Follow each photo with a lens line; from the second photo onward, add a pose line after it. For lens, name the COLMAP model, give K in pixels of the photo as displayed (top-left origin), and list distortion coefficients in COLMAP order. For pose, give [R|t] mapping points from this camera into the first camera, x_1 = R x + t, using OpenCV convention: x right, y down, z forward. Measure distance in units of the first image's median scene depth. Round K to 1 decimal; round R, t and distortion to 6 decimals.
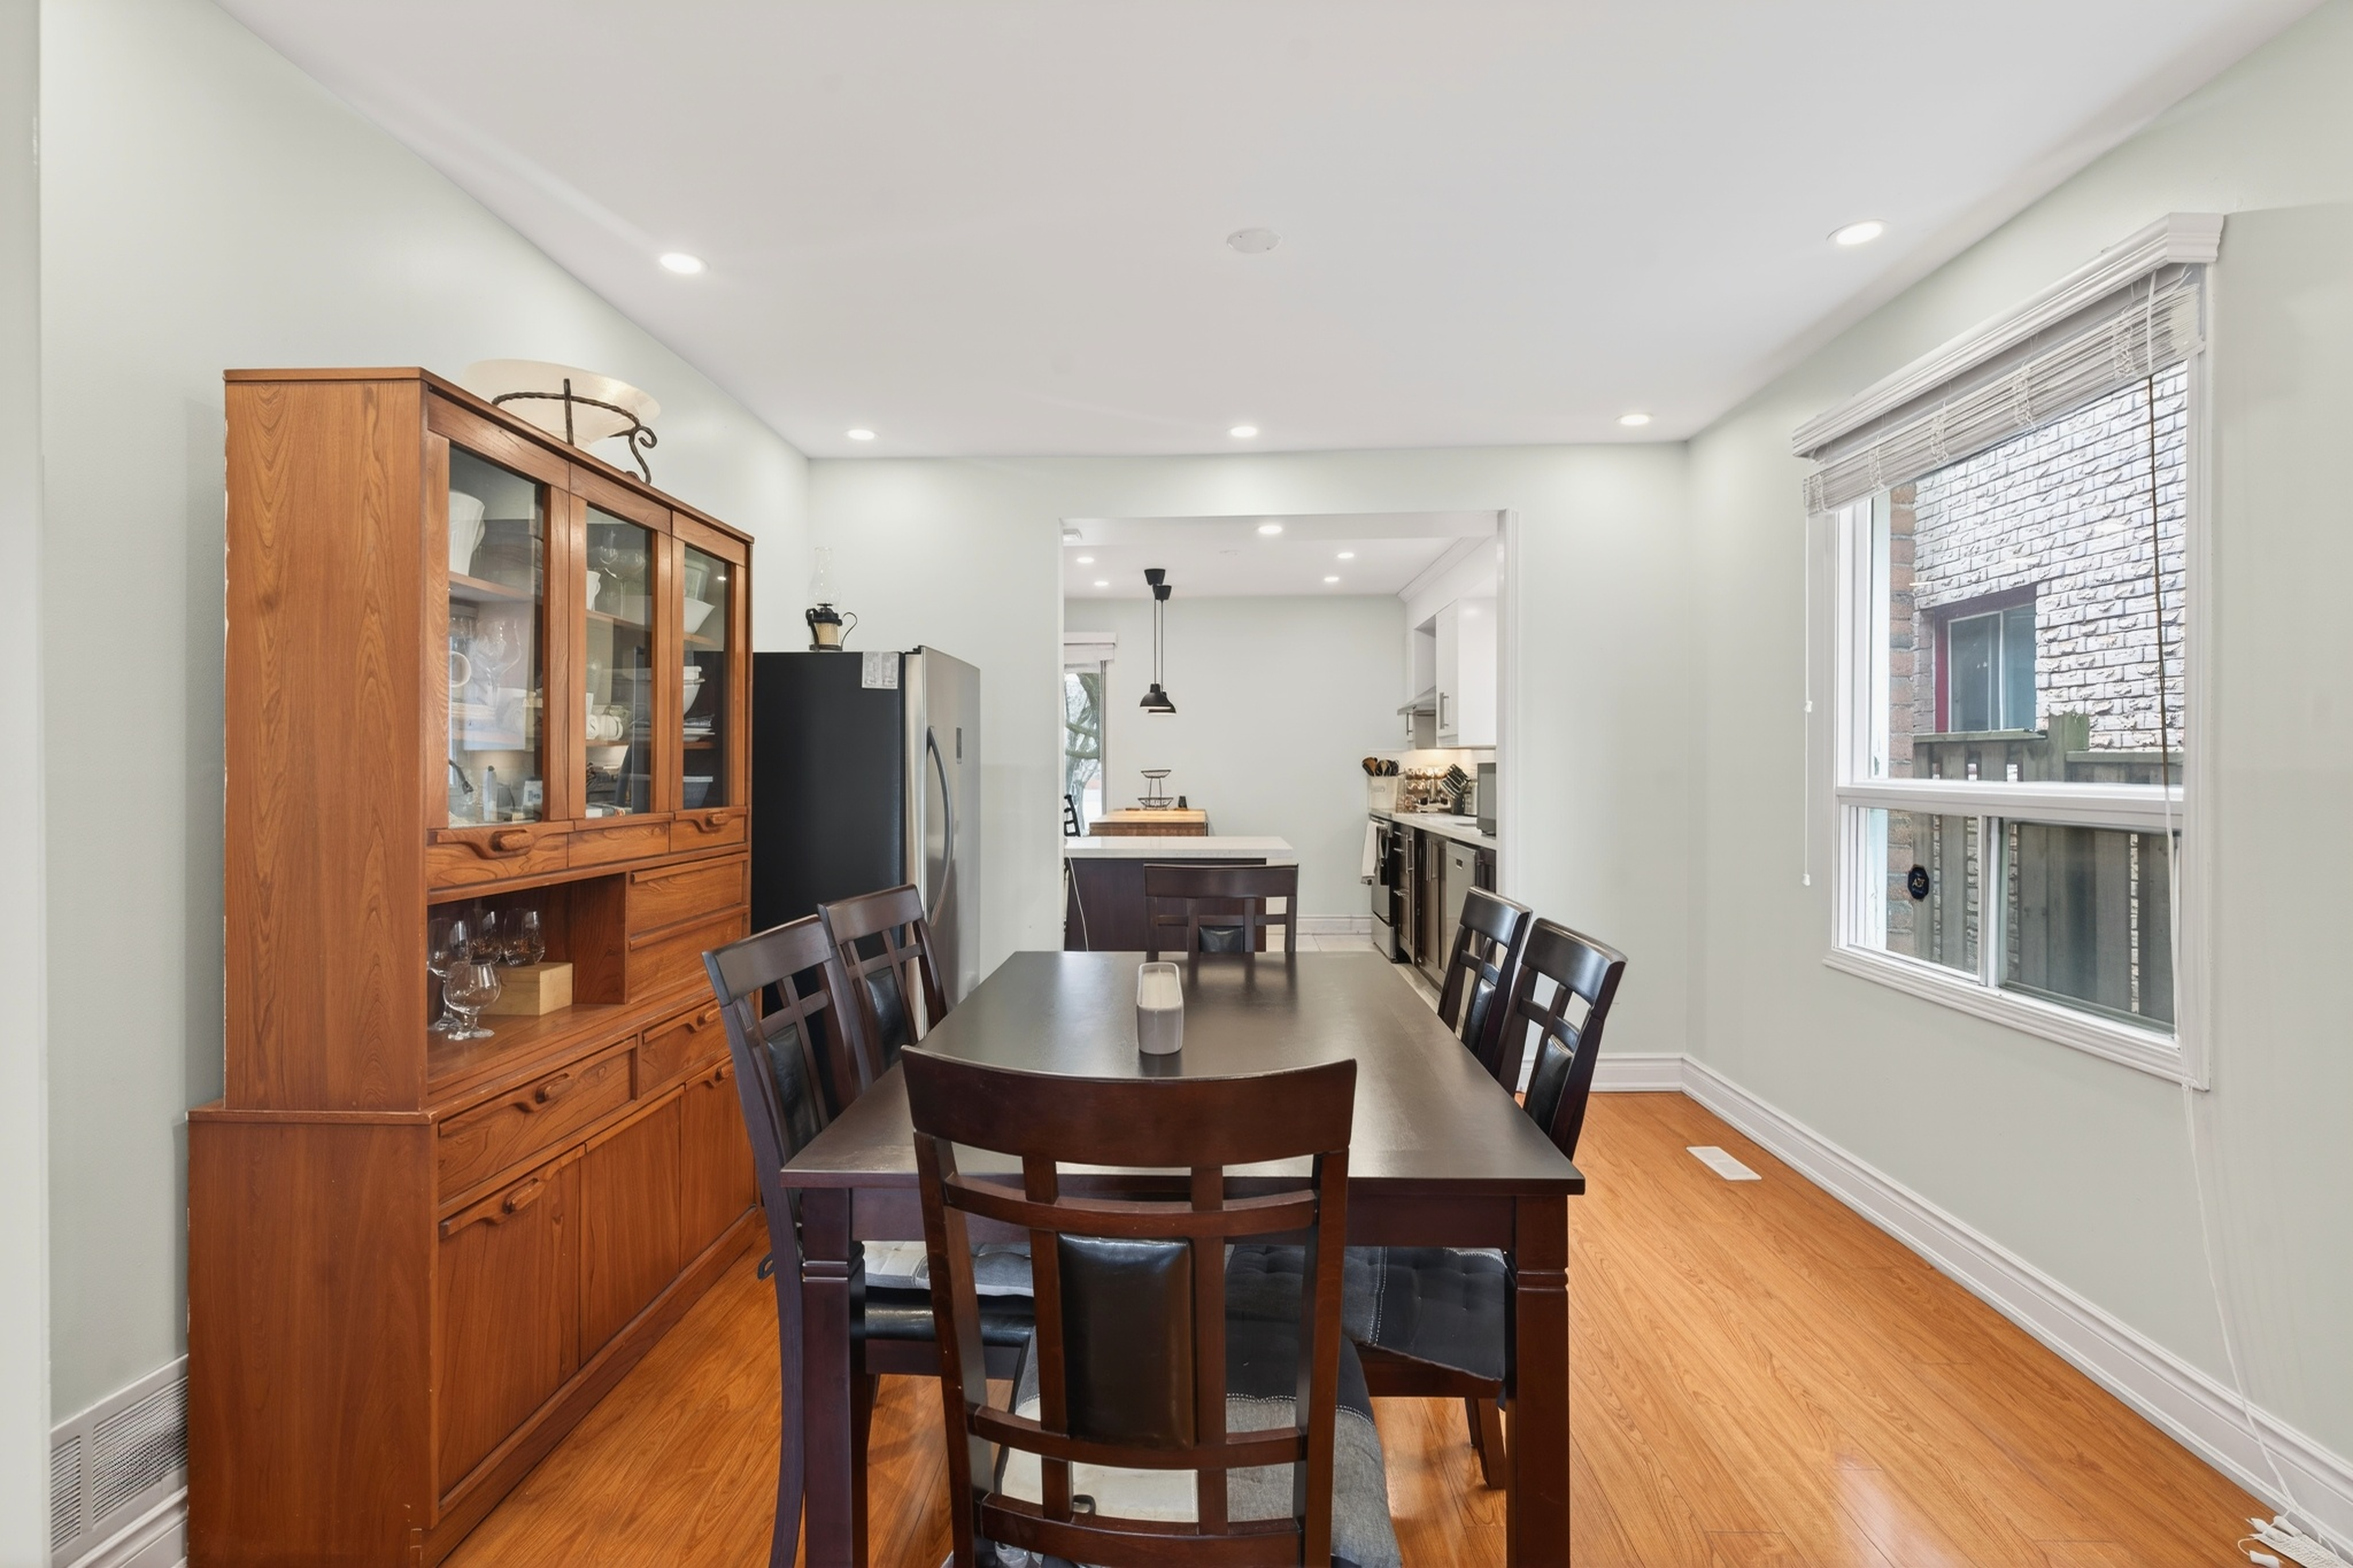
lens RADIAL K [[1115.1, 0, 1169.8], [0, 1115.1, 768.1], [0, 0, 1]] dist [0.002312, 0.000050]
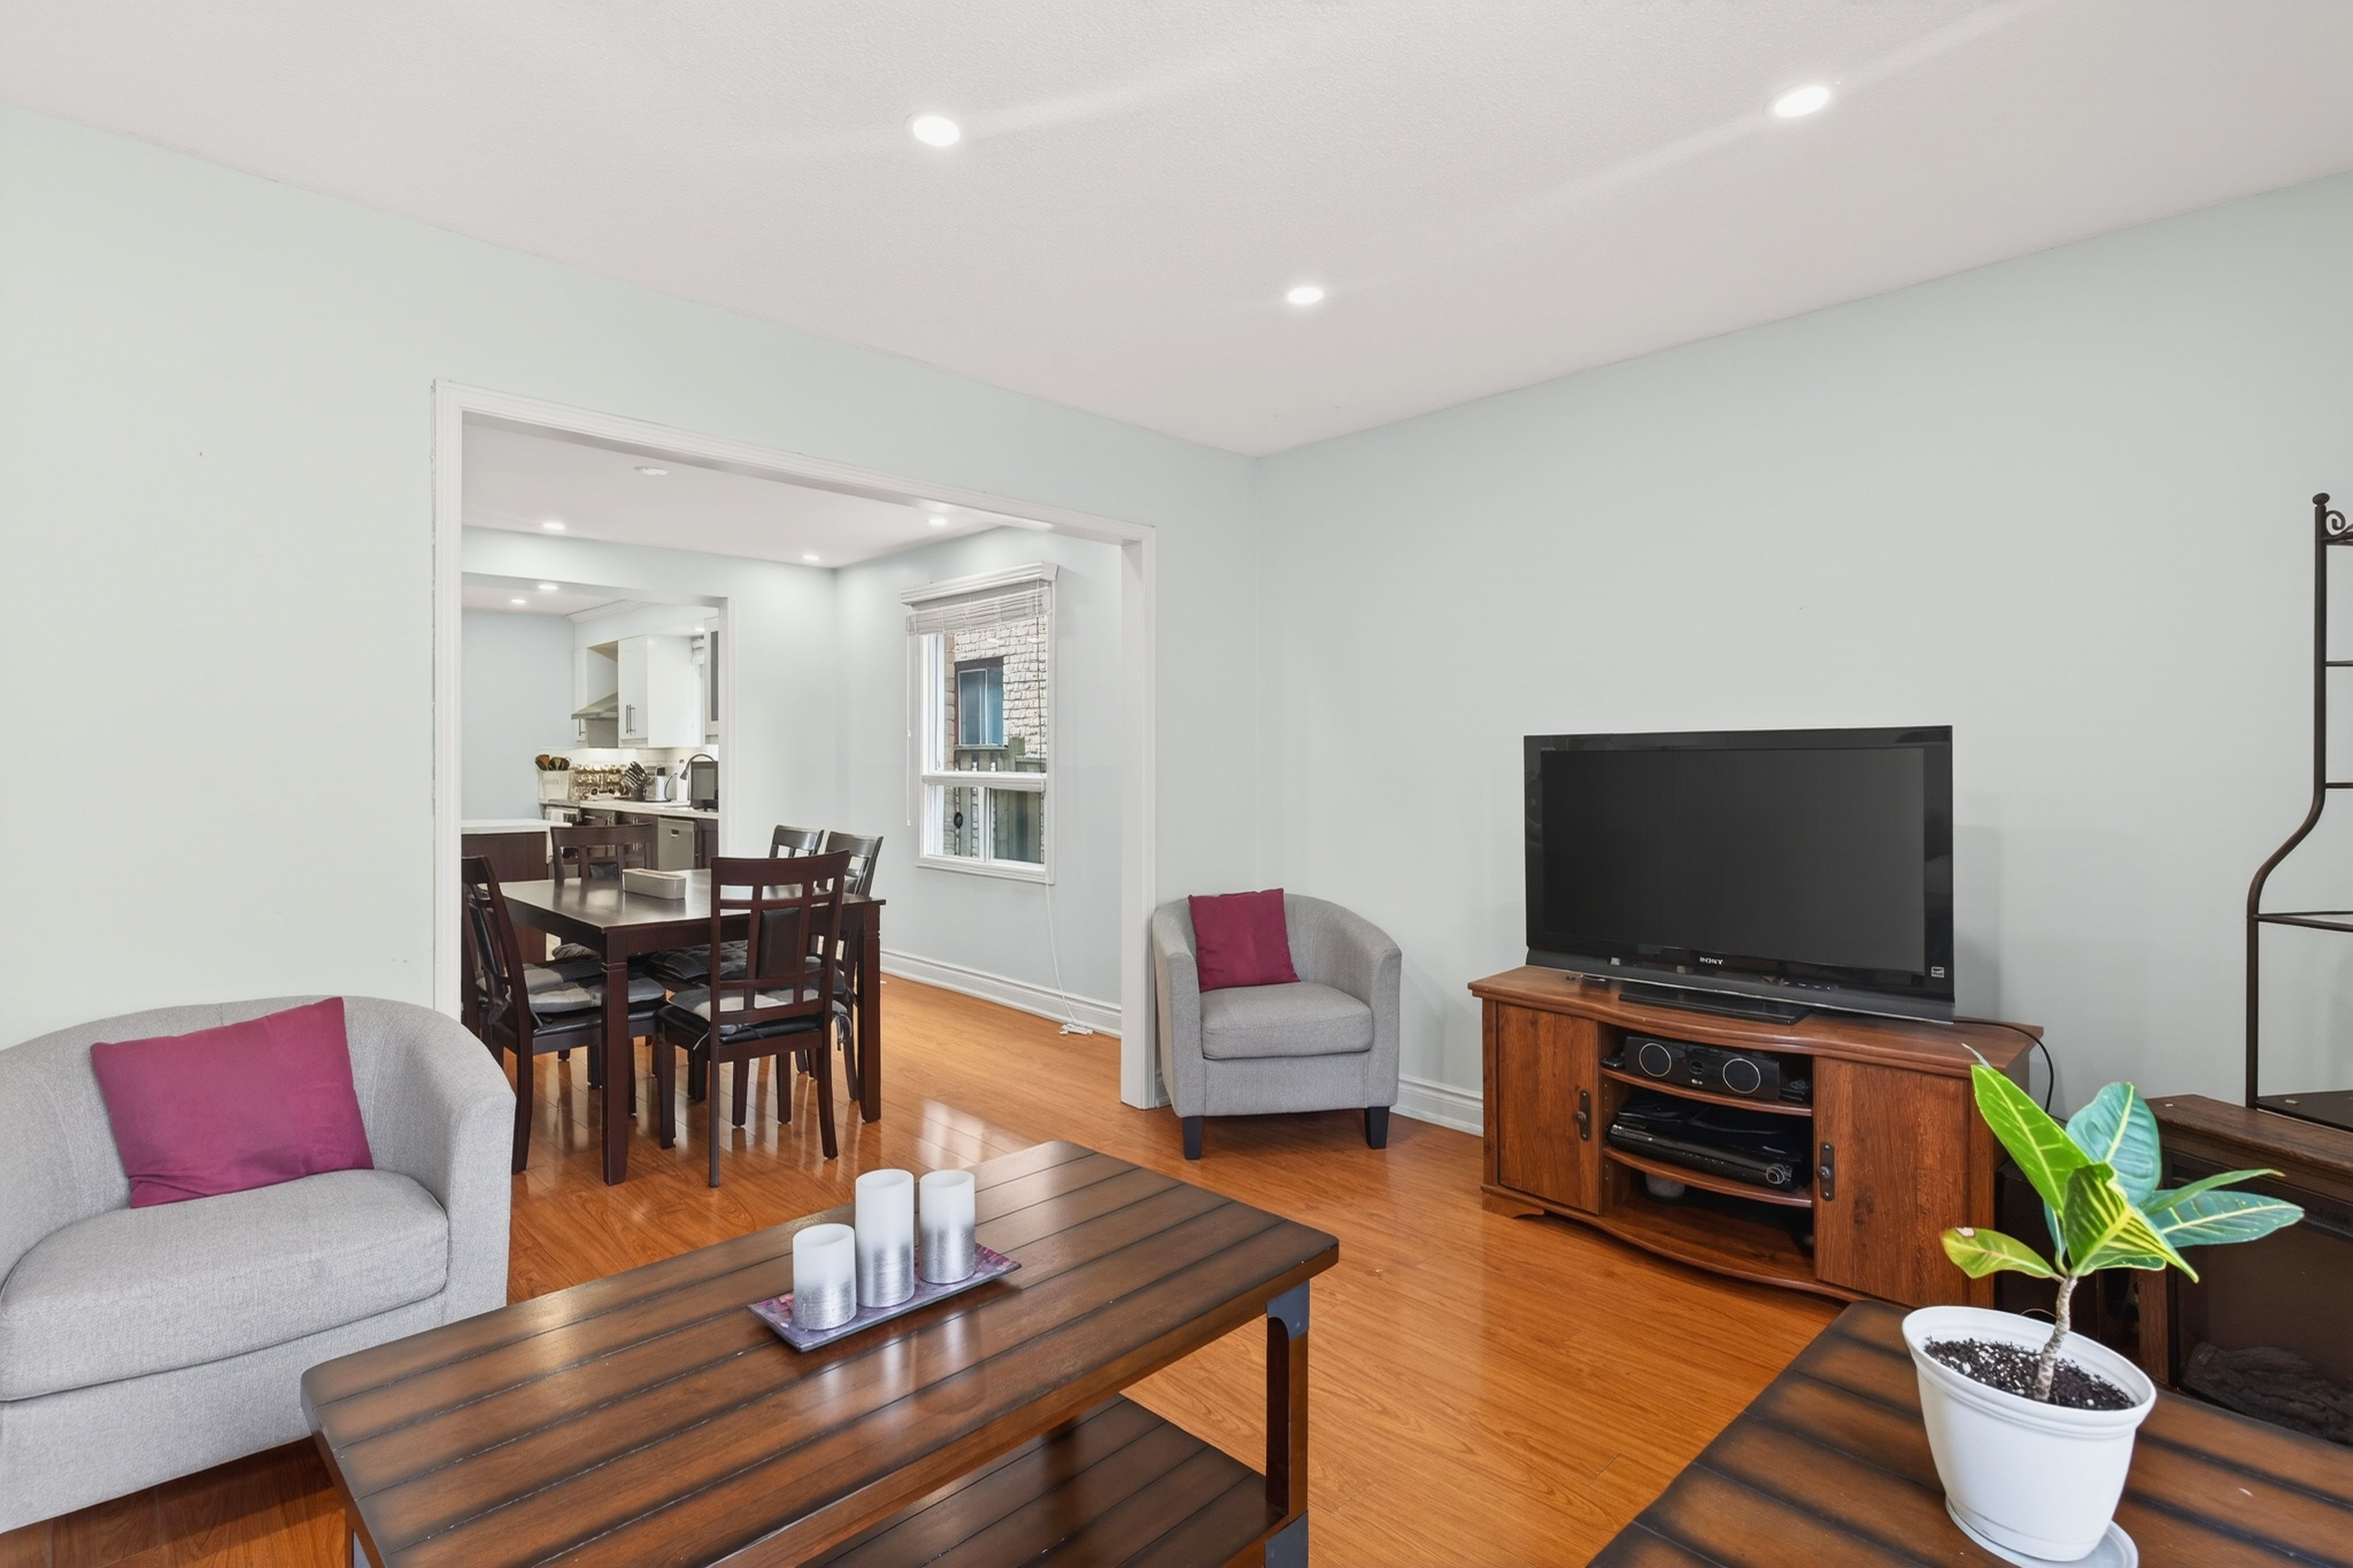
lens RADIAL K [[1161.2, 0, 1215.2], [0, 1161.2, 769.6], [0, 0, 1]] dist [0.001187, 0.000042]
pose [[0.668001, -0.004260, 0.744149, -0.367601], [-0.001121, 0.999977, 0.006730, -0.004422], [-0.744160, -0.005330, 0.667980, -0.476965]]
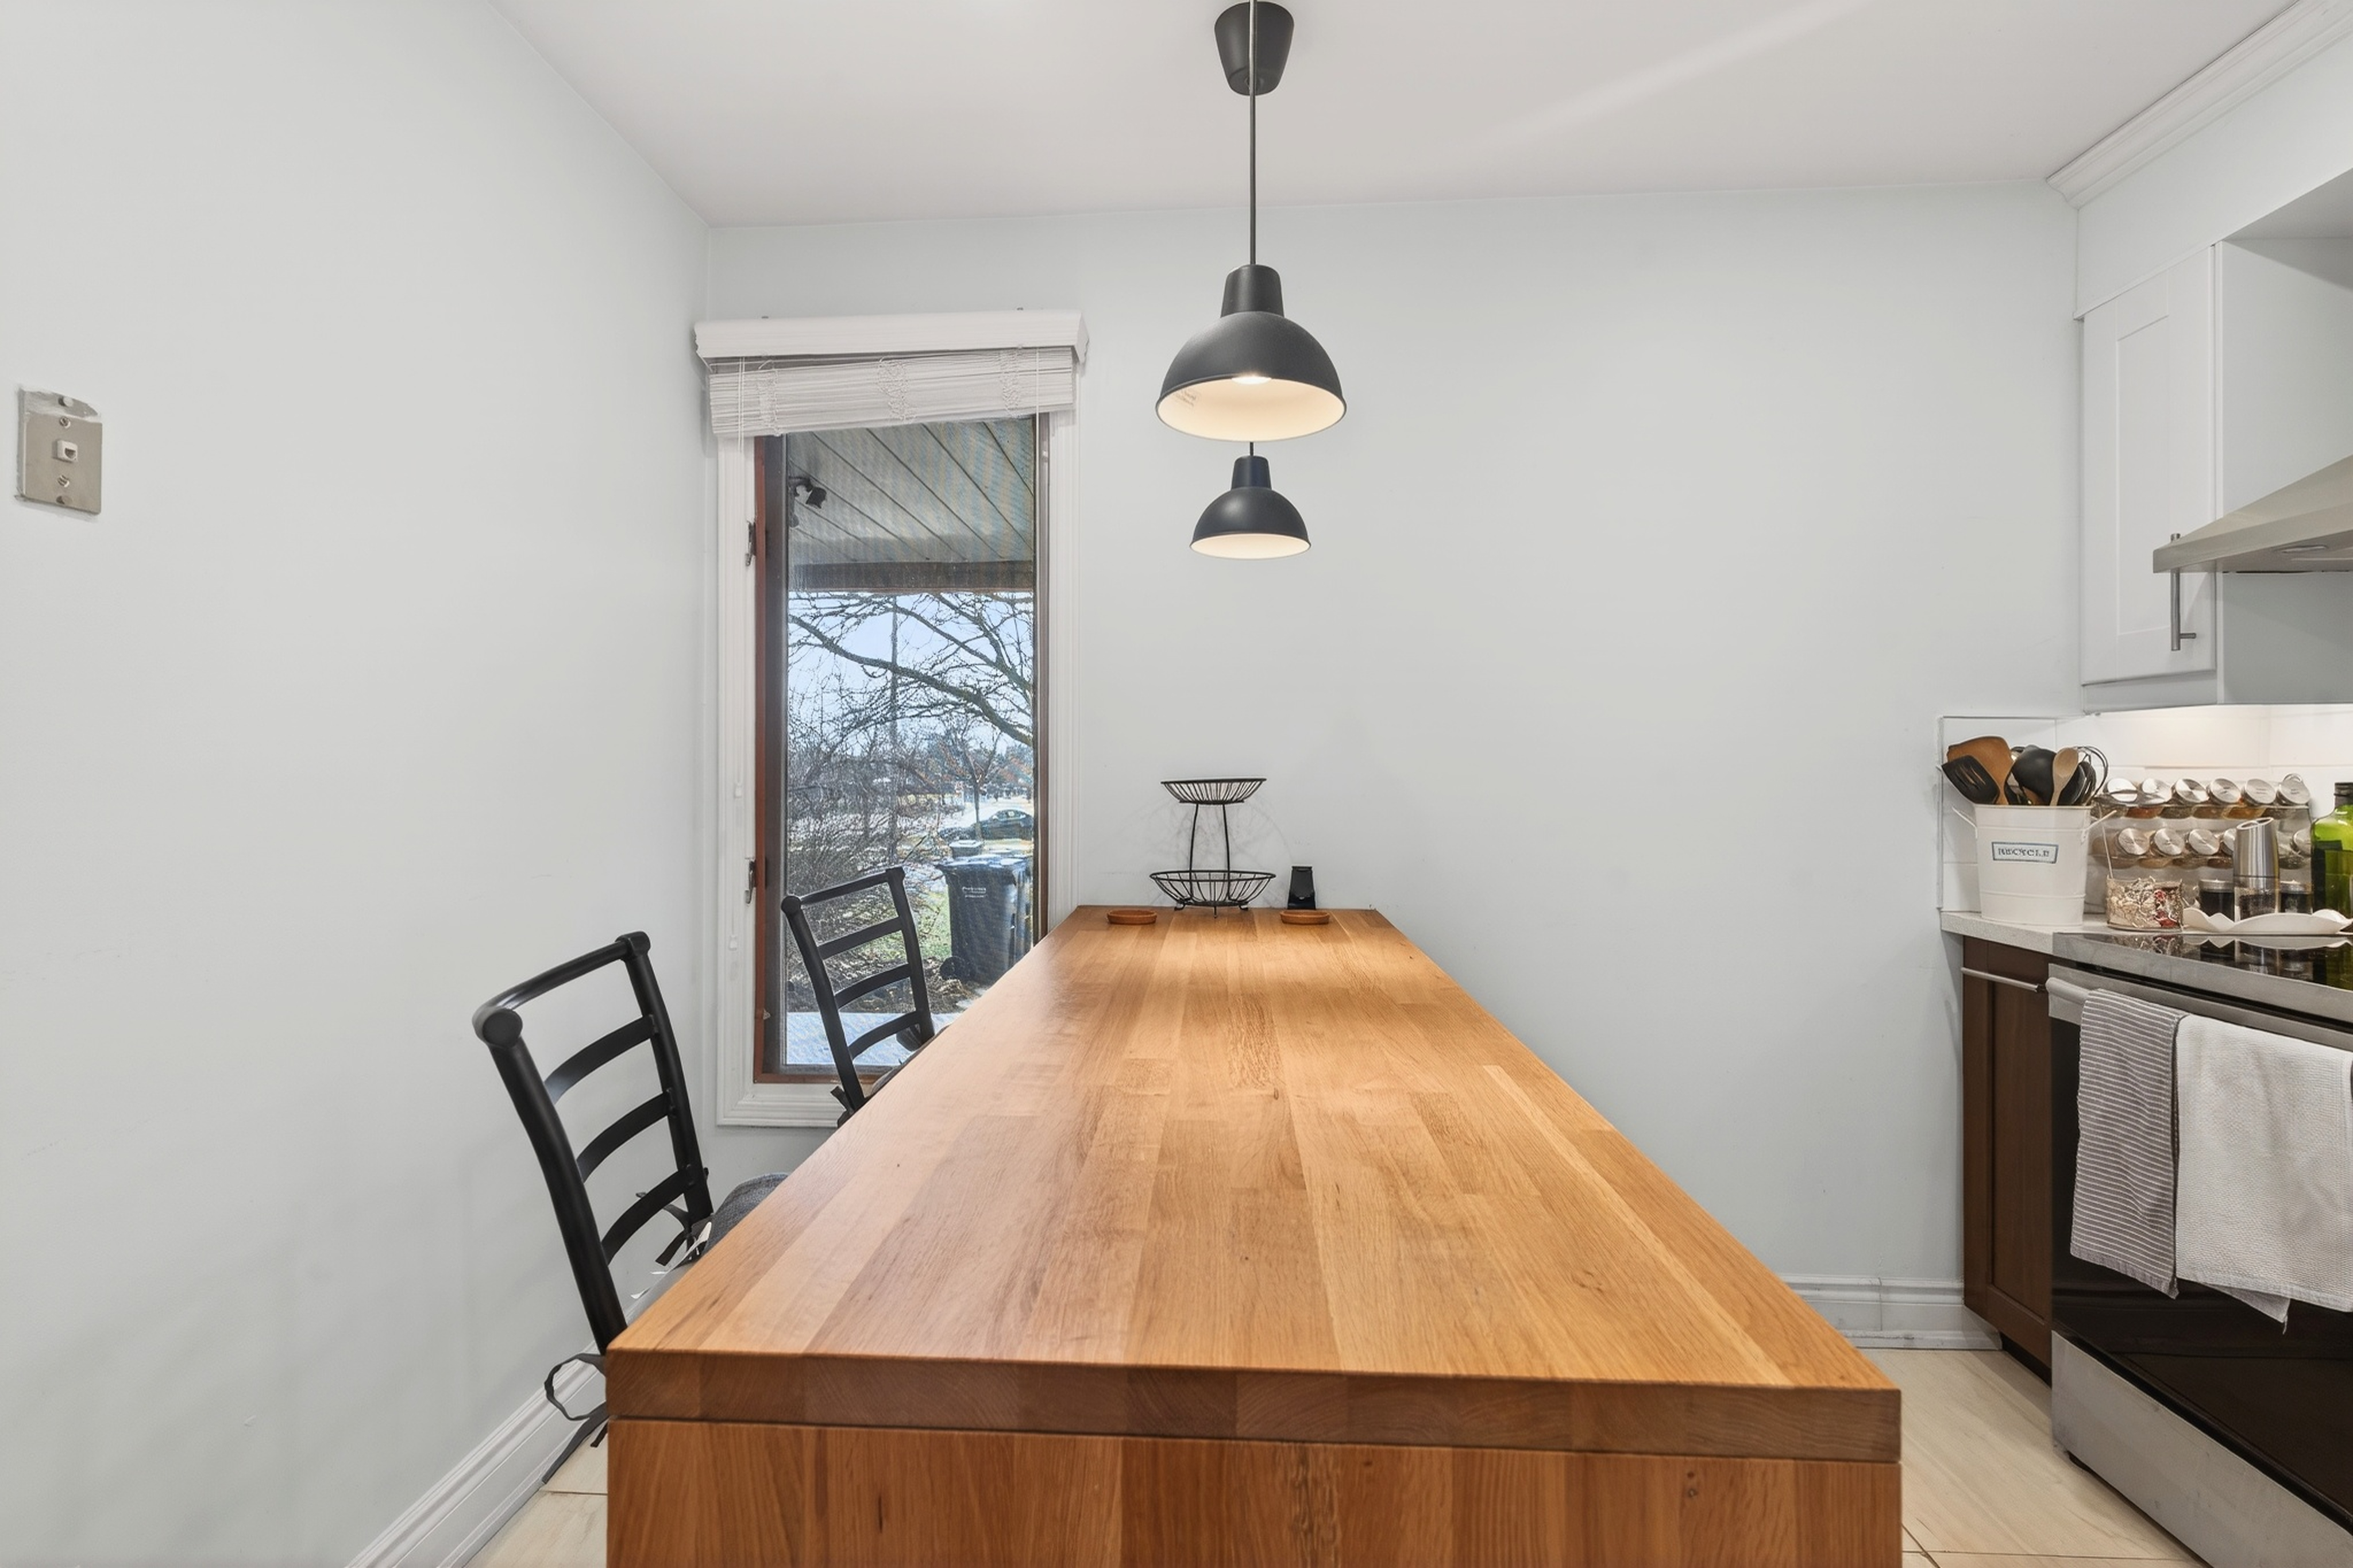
lens RADIAL K [[1115.1, 0, 1169.8], [0, 1115.1, 768.1], [0, 0, 1]] dist [0.002312, 0.000050]
pose [[0.999841, 0.004155, -0.017363, -0.028040], [-0.004225, 0.999983, -0.003966, -0.000026], [0.017346, 0.004039, 0.999841, 1.043005]]
